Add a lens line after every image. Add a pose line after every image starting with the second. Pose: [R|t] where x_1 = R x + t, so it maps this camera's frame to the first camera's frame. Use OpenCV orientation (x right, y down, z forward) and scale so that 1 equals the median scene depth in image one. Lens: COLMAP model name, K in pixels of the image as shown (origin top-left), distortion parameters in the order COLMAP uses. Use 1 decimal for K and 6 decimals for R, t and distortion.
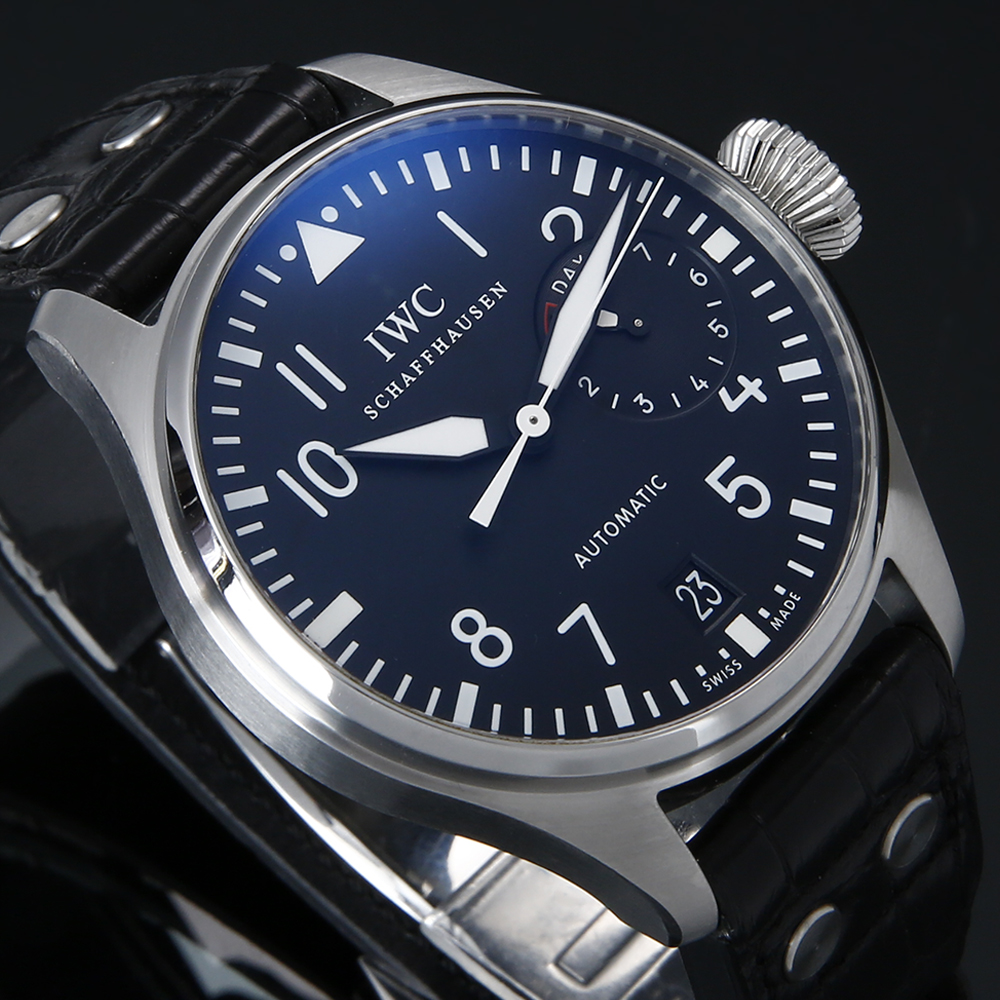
lens RADIAL K [[5129.5, 0, 500.0], [0, 5129.5, 500.0], [0, 0, 1]] dist [0.314010, -9.587174]
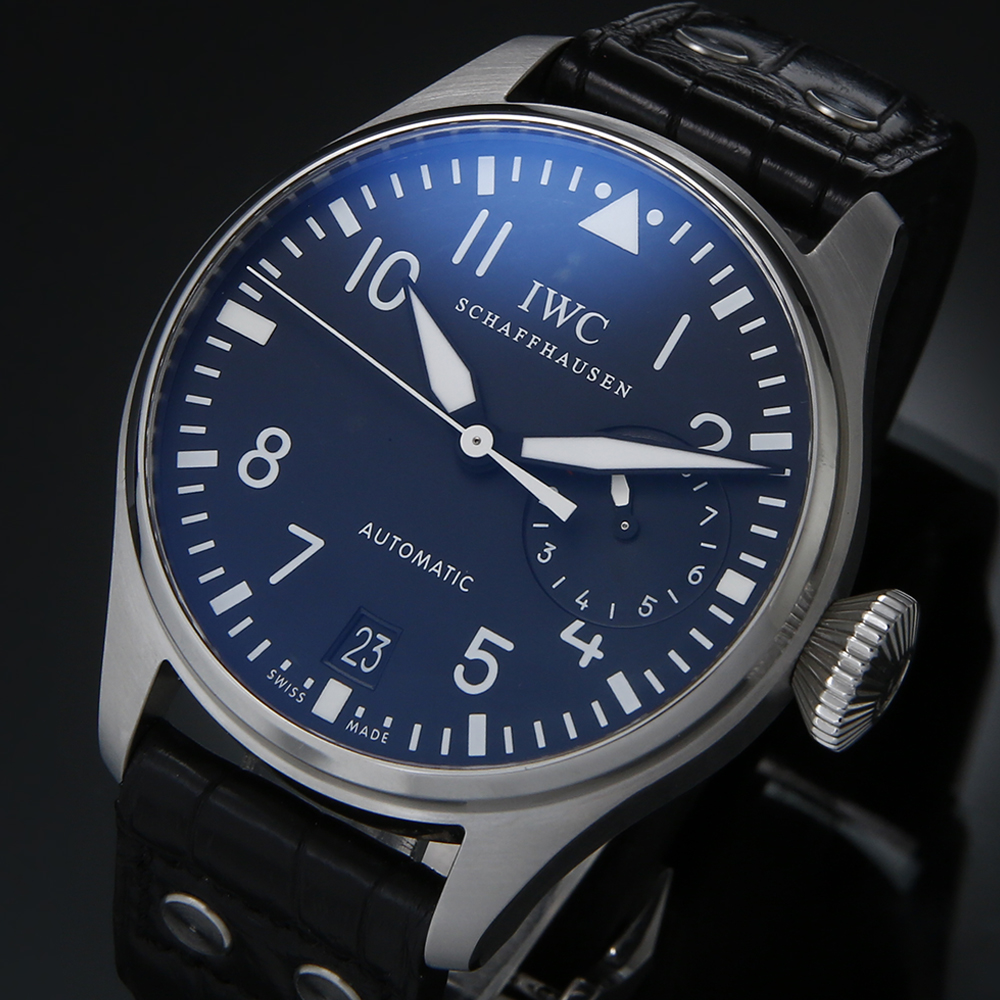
lens RADIAL K [[5129.5, 0, 500.0], [0, 5129.5, 500.0], [0, 0, 1]] dist [0.314010, -9.587174]
pose [[0.154309, 0.864623, -0.478138, 0.500733], [-0.828204, 0.377081, 0.414595, -0.434012], [0.538765, 0.332020, 0.774271, 0.213792]]
